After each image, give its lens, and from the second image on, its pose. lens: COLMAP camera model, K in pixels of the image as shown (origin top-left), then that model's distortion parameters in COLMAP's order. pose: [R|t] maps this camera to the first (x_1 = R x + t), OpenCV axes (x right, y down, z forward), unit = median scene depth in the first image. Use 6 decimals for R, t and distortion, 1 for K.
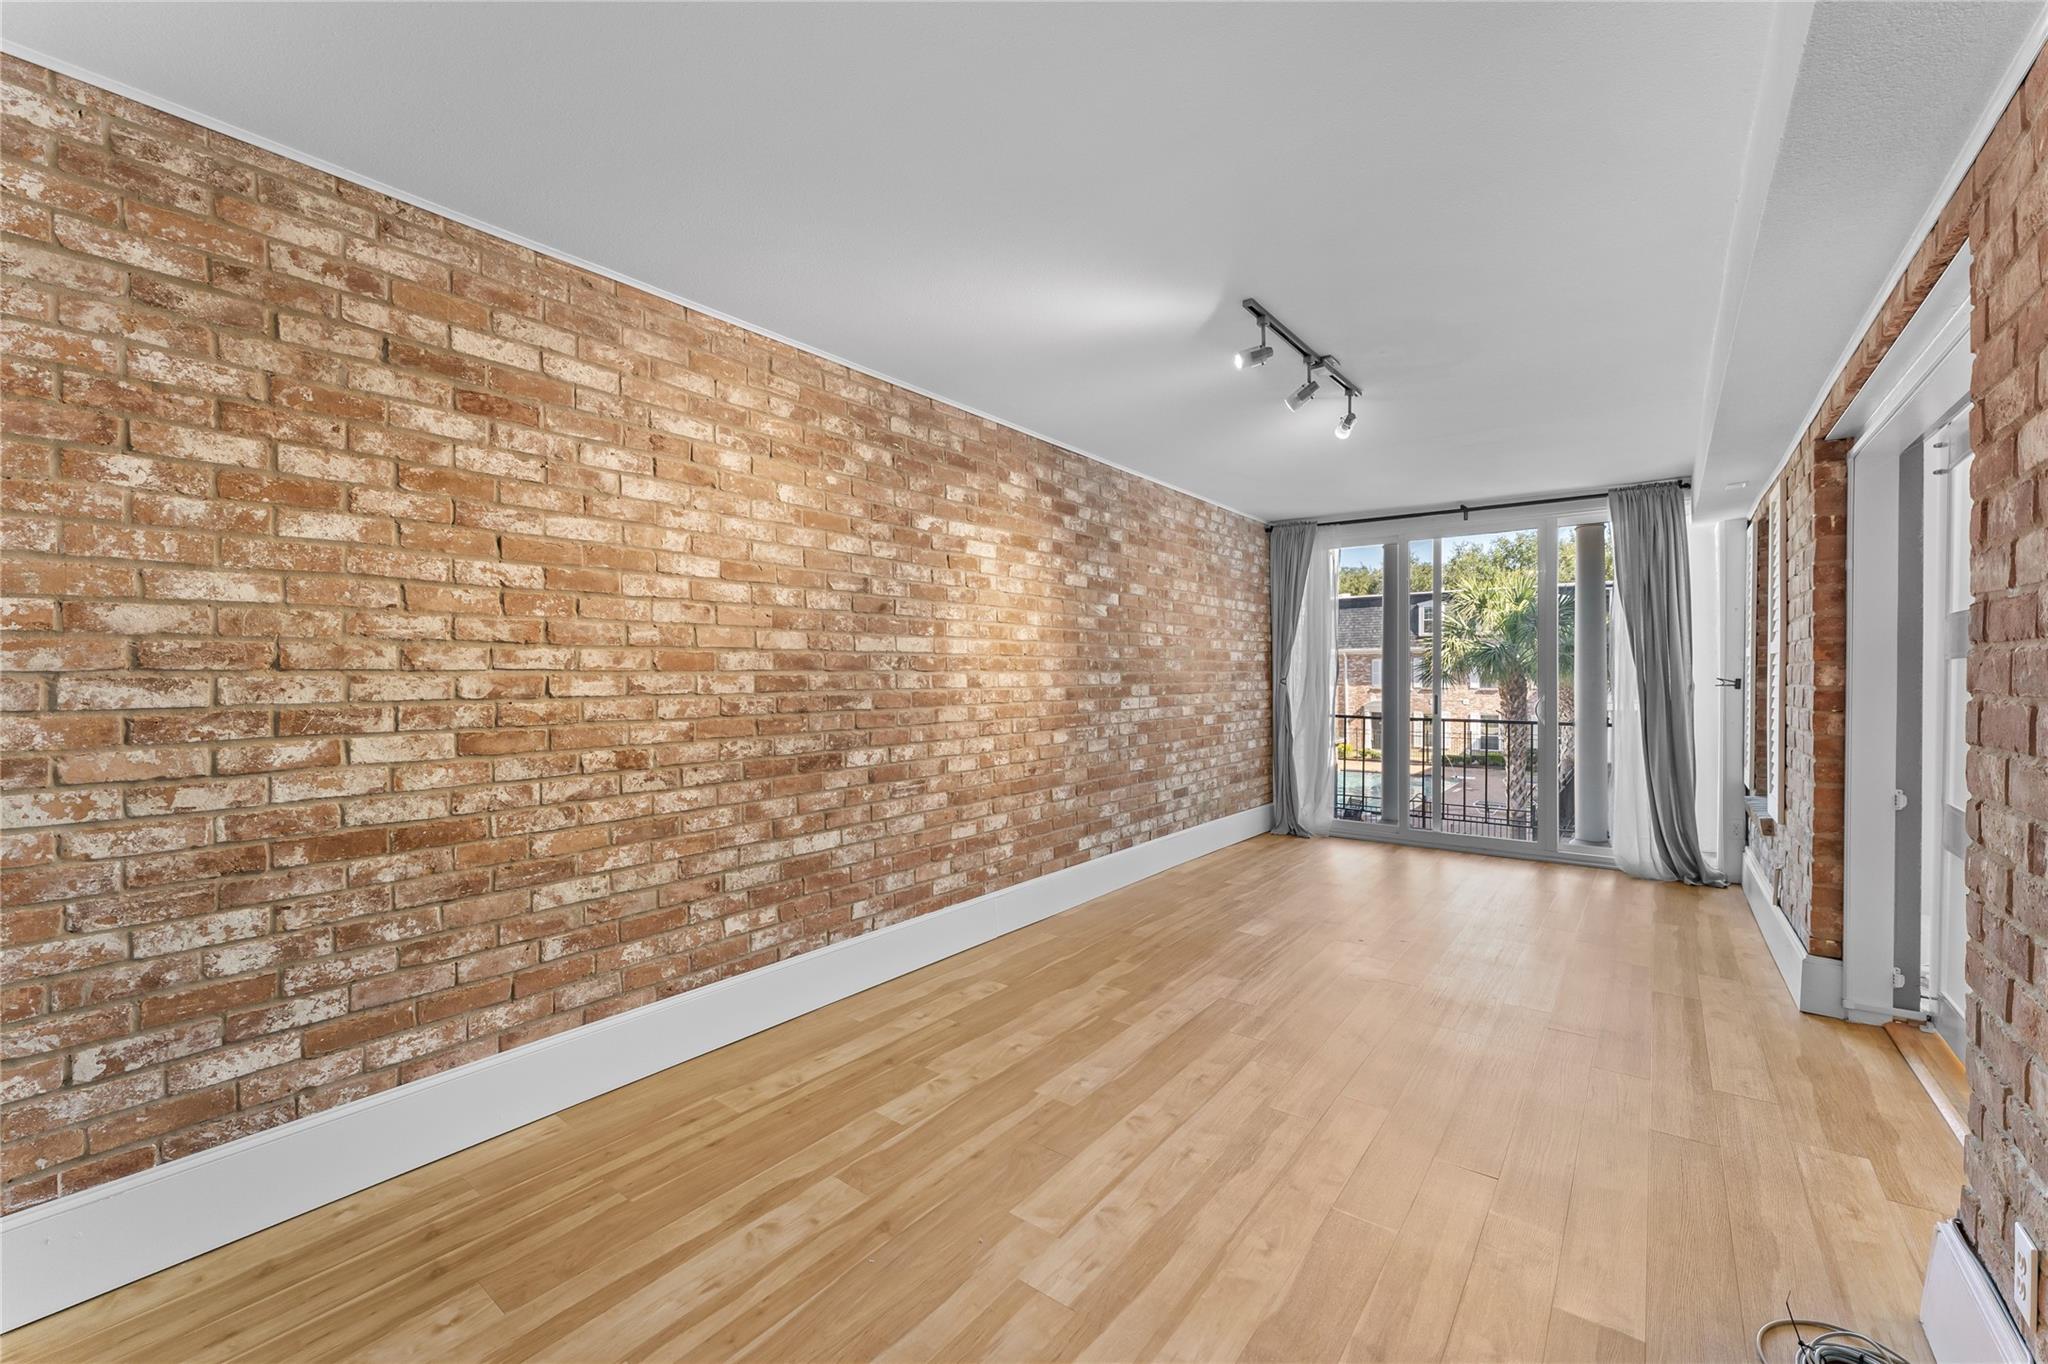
lens RADIAL K [[817.6, 0, 1024.0], [0, 817.6, 682.0], [0, 0, 1]] dist [-0.000901, -0.000370]
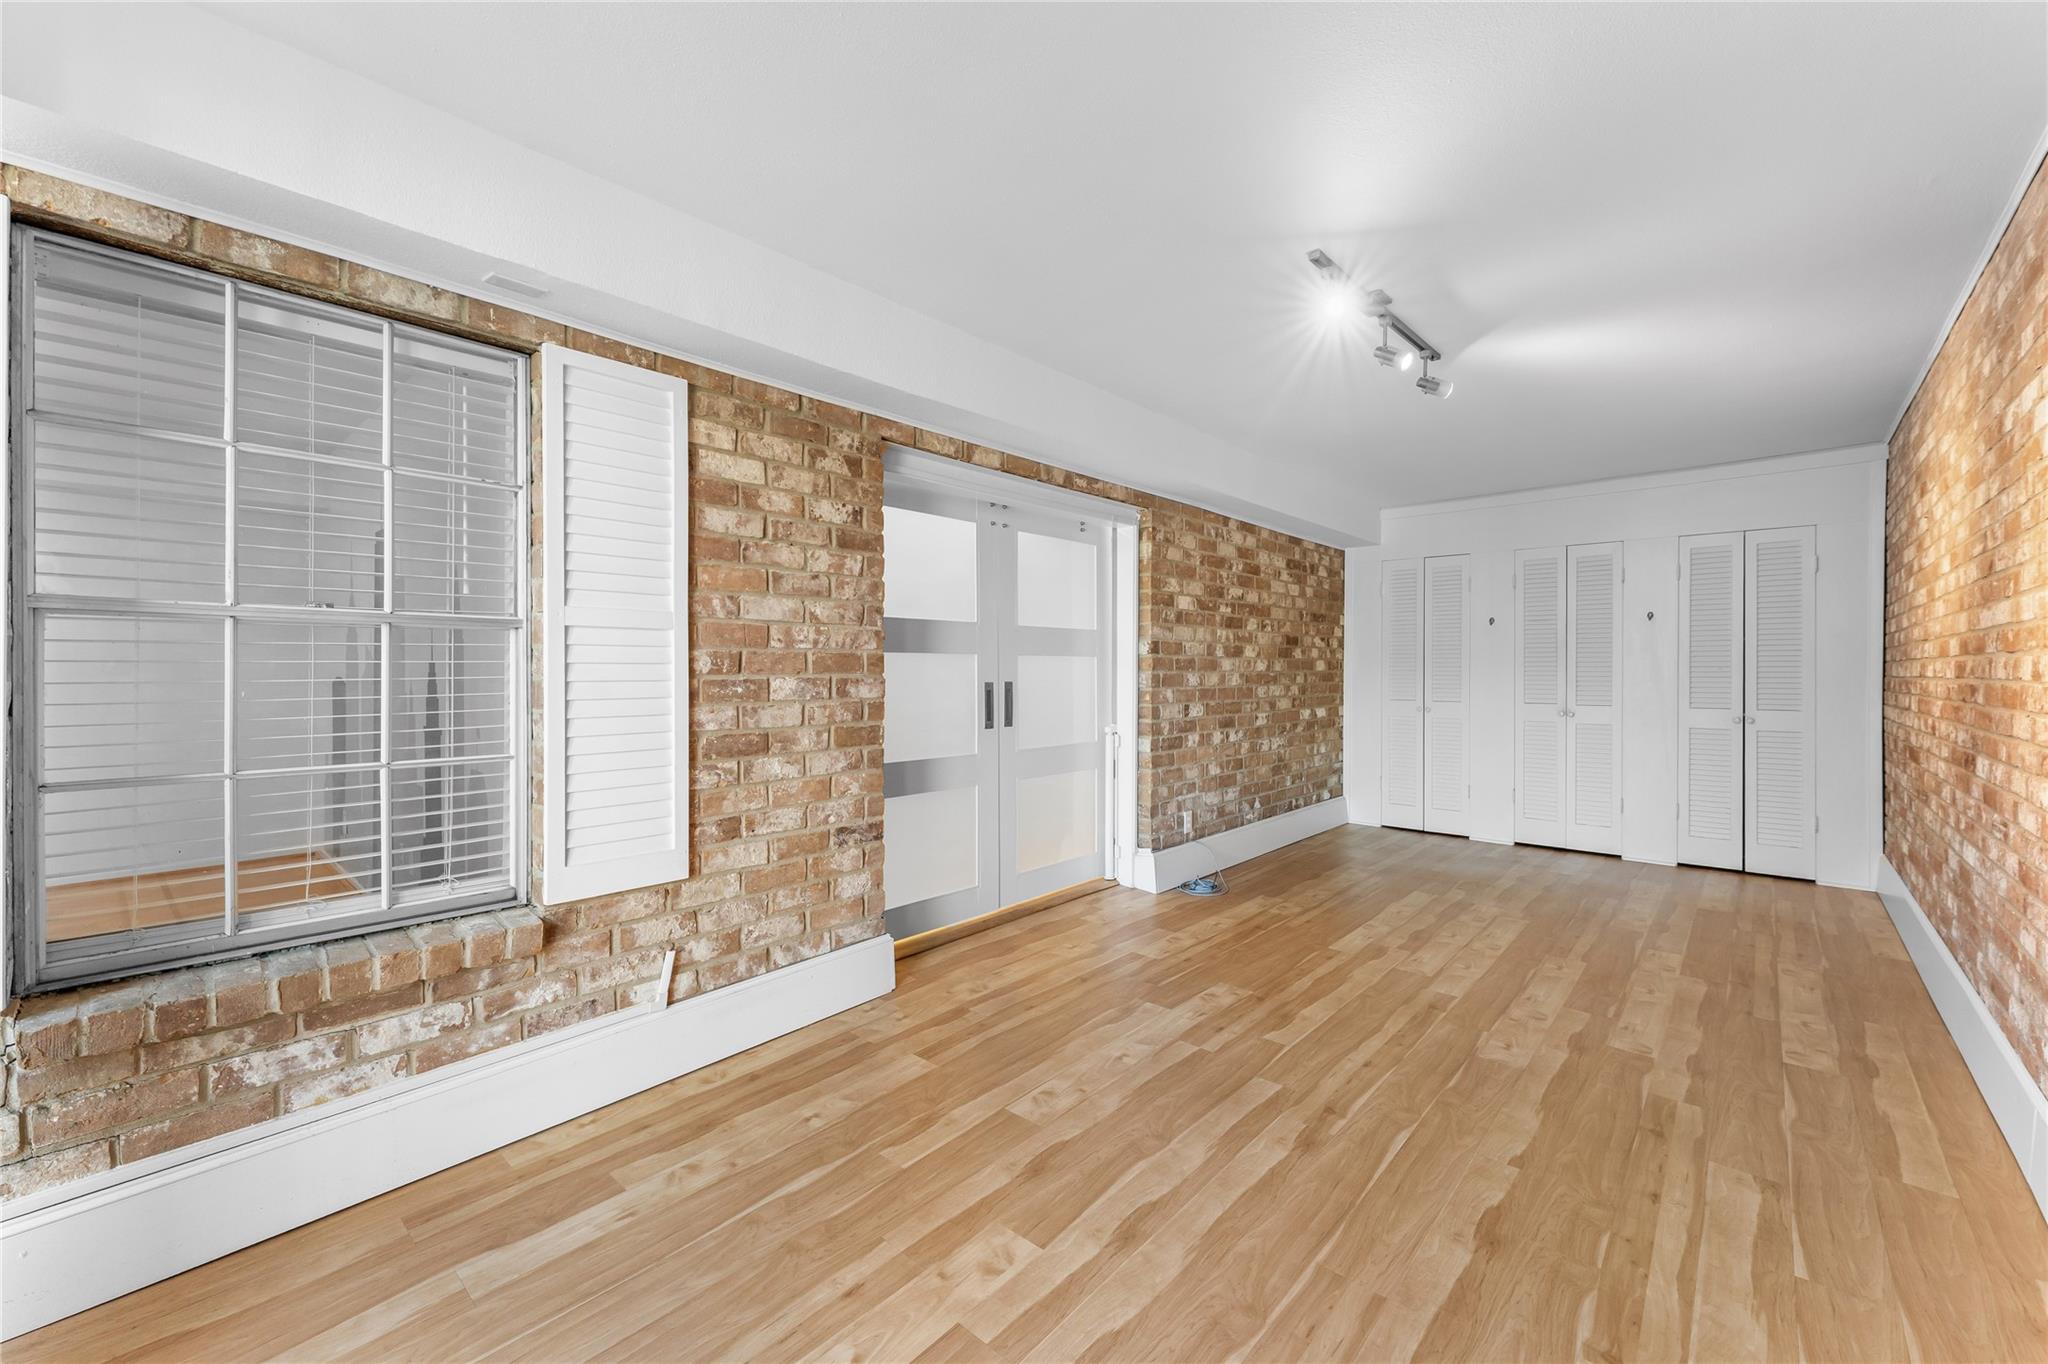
lens RADIAL K [[817.6, 0, 1024.0], [0, 817.6, 682.0], [0, 0, 1]] dist [-0.000901, -0.000370]
pose [[-0.997149, 0.004823, 0.075301, 0.719299], [0.006244, 0.999807, 0.018647, -0.007728], [-0.075197, 0.019064, -0.996986, 2.049439]]
